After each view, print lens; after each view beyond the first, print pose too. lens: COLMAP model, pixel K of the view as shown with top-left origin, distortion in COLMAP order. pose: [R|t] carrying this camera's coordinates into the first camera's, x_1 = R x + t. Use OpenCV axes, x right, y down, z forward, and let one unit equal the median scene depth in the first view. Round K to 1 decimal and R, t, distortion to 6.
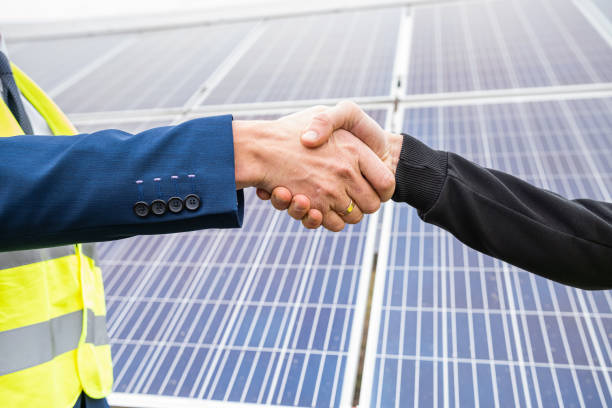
lens RADIAL K [[556.9, 0, 305.7], [0, 556.9, 192.9], [0, 0, 1]] dist [-0.062055, 0.113066]
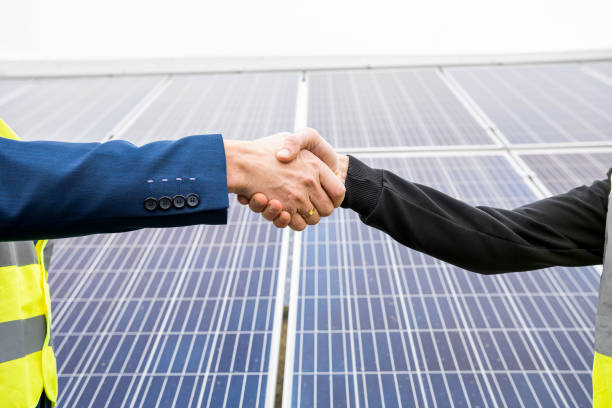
lens RADIAL K [[556.9, 0, 305.7], [0, 556.9, 192.9], [0, 0, 1]] dist [-0.062055, 0.113066]
pose [[0.974662, 0.027832, 0.221945, -0.213569], [-0.002199, 0.993373, -0.114912, 0.129785], [-0.223672, 0.111512, 0.968264, -0.229310]]
